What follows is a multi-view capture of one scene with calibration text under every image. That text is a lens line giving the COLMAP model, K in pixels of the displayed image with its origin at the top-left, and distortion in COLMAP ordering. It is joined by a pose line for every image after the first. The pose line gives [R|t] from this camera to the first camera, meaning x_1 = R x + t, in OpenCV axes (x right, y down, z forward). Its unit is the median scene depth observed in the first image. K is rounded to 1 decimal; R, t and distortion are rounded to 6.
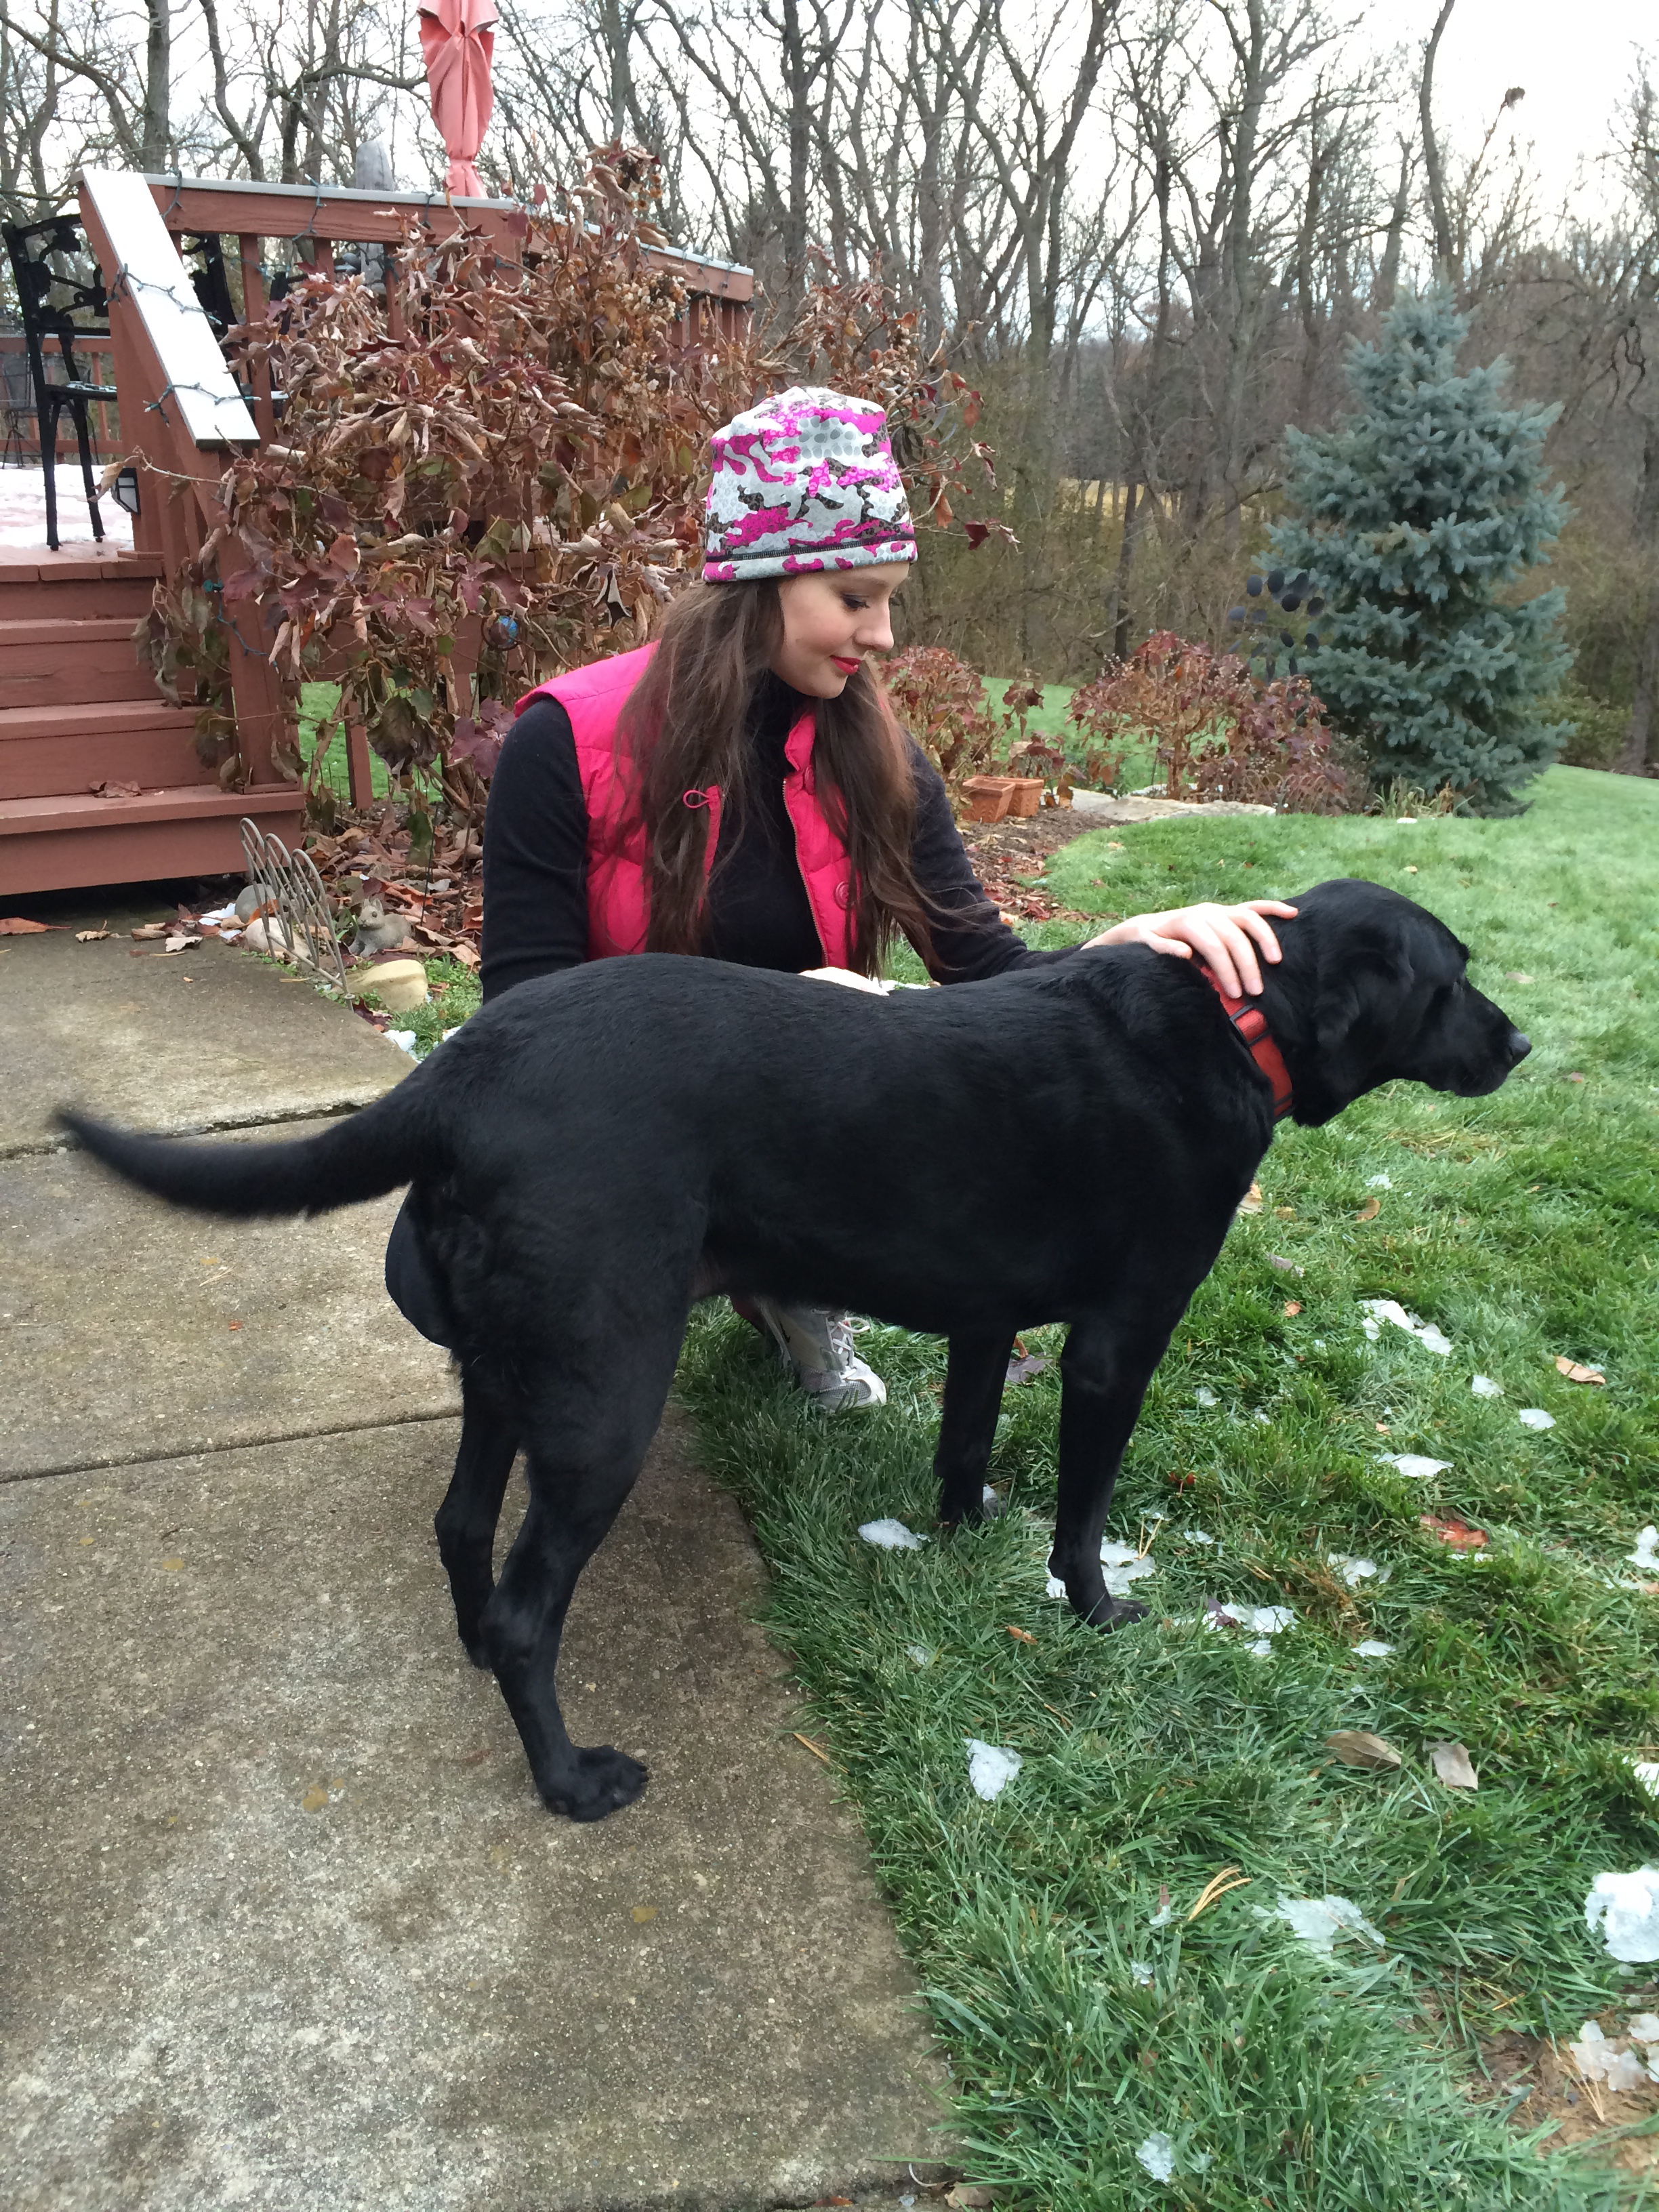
lens RADIAL K [[1773.6, 0, 829.5], [0, 1773.6, 1106.0], [0, 0, 1]] dist [0.008901, -0.034365]
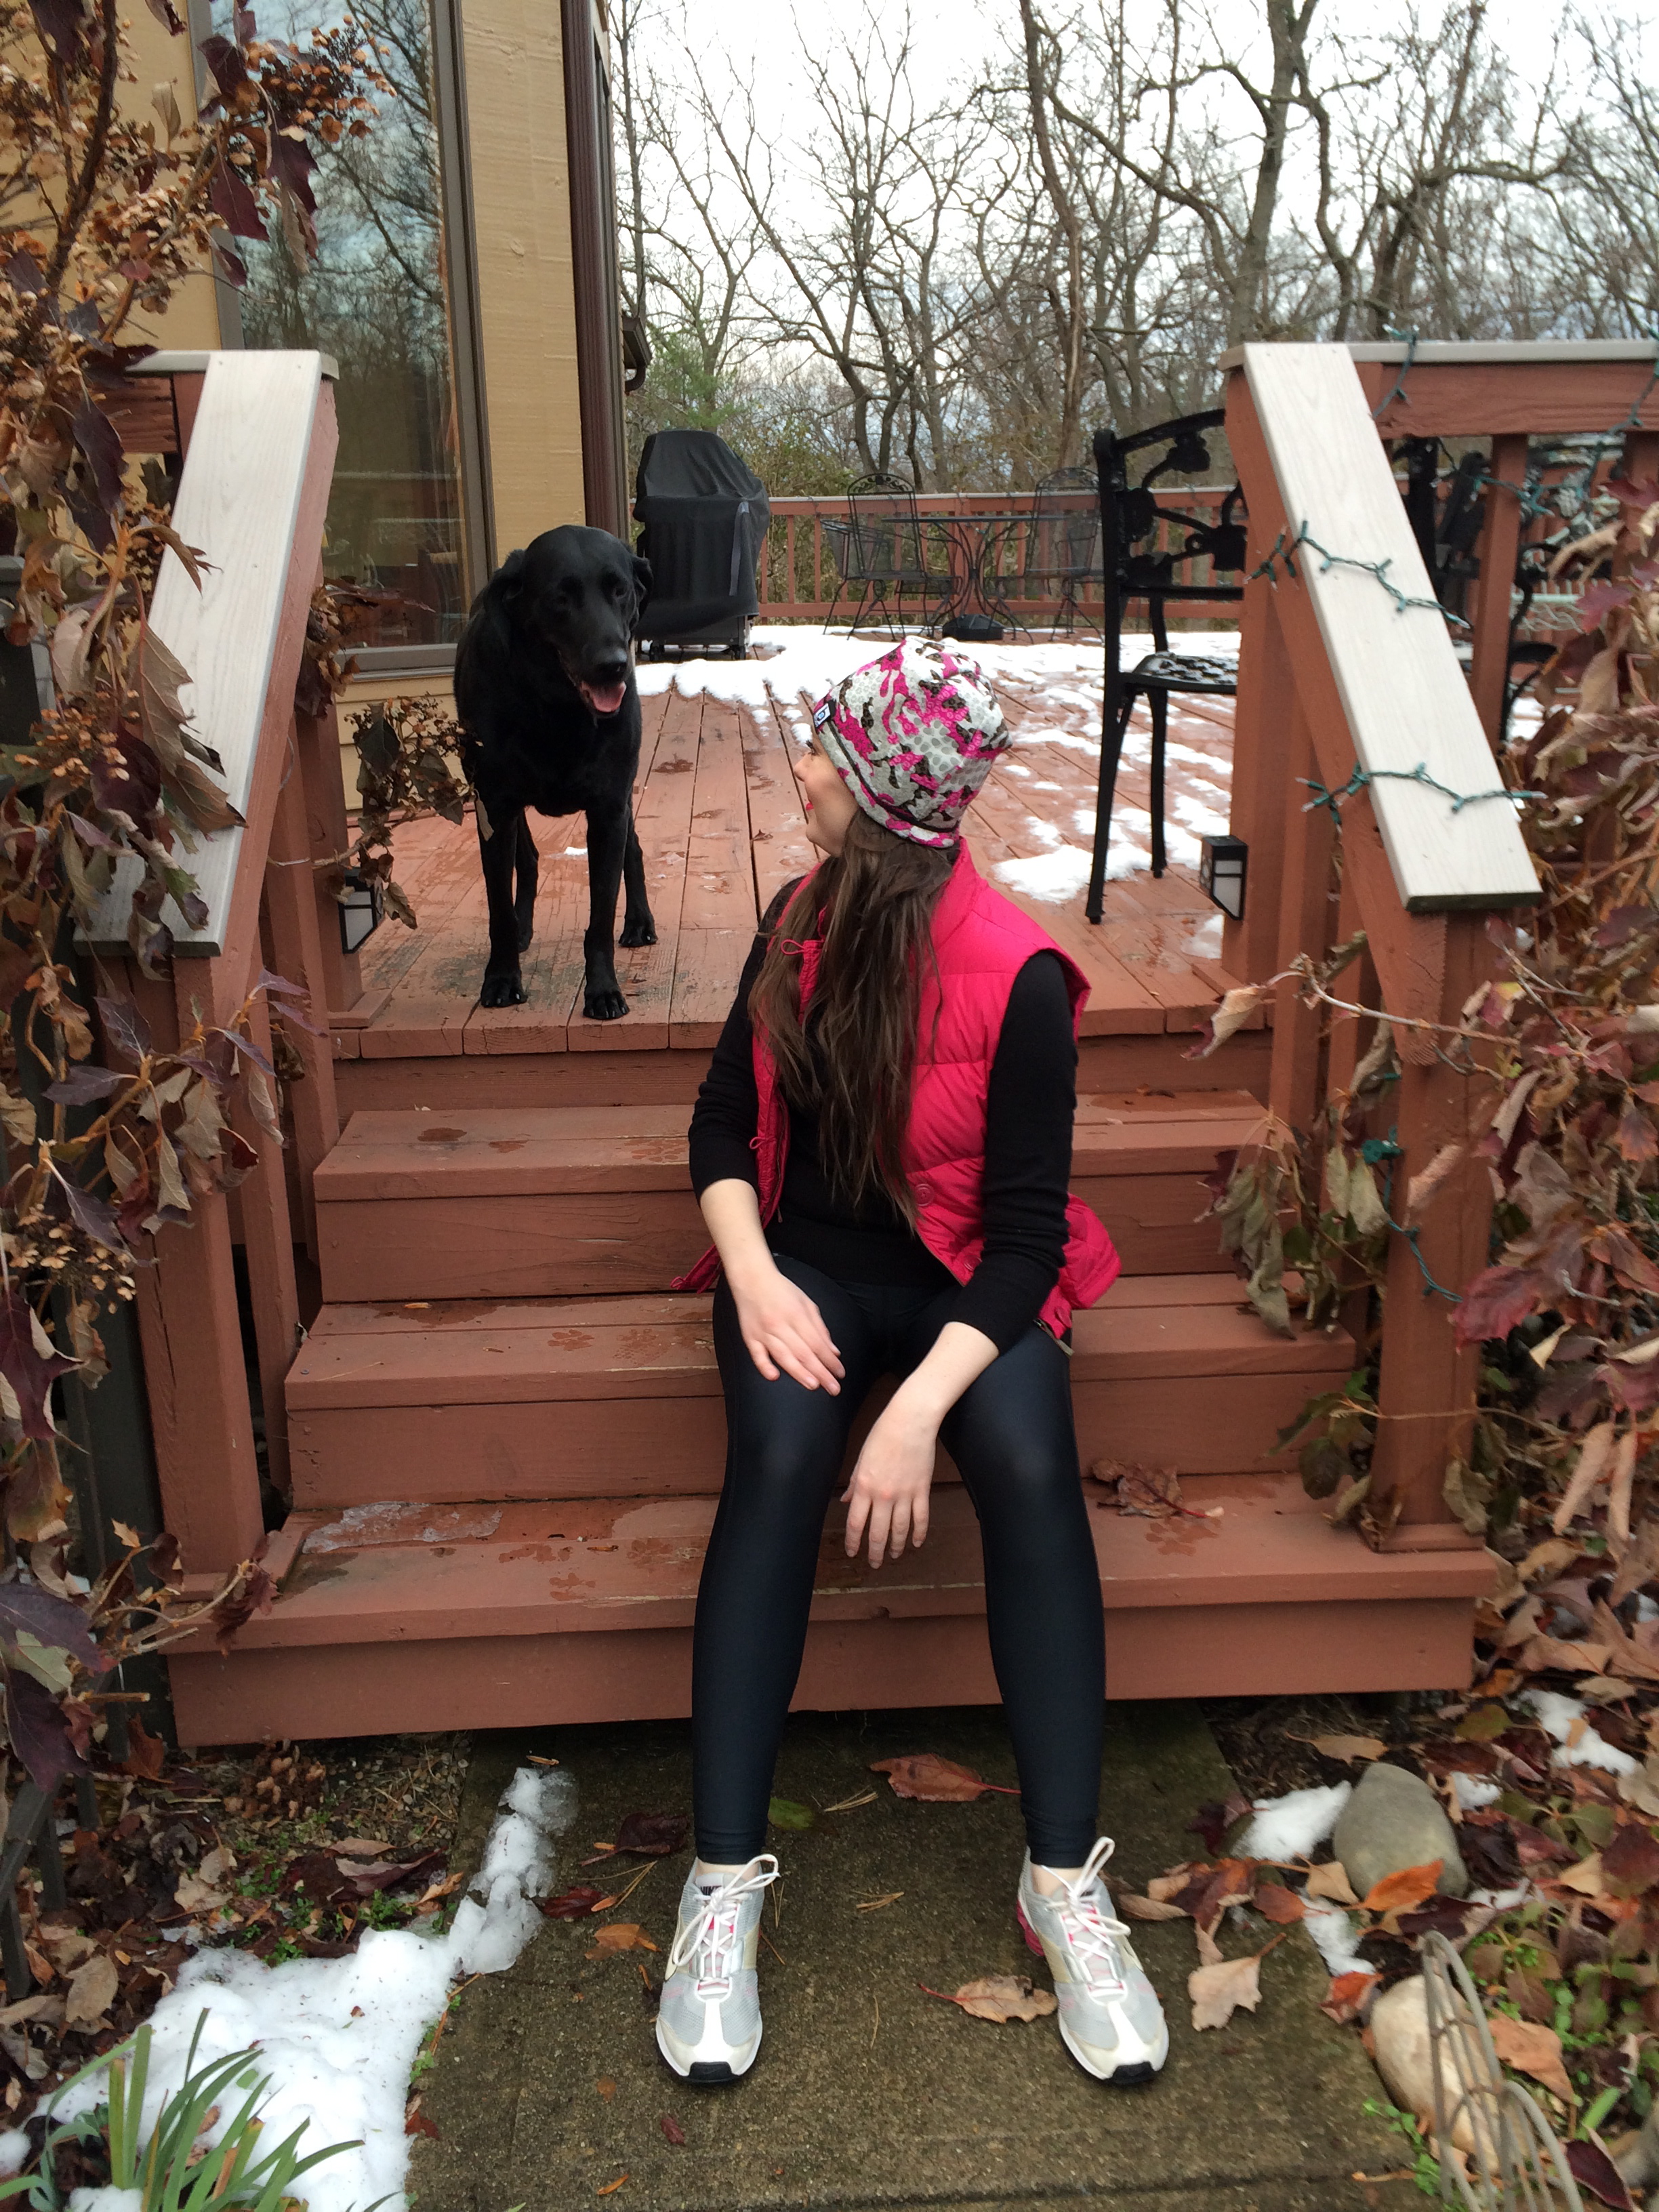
lens RADIAL K [[1773.6, 0, 829.5], [0, 1773.6, 1106.0], [0, 0, 1]] dist [0.008901, -0.034365]
pose [[0.860141, 0.132799, -0.492466, -0.131318], [-0.157333, 0.987509, -0.008506, -0.154141], [0.485185, 0.084797, 0.870290, 0.270781]]
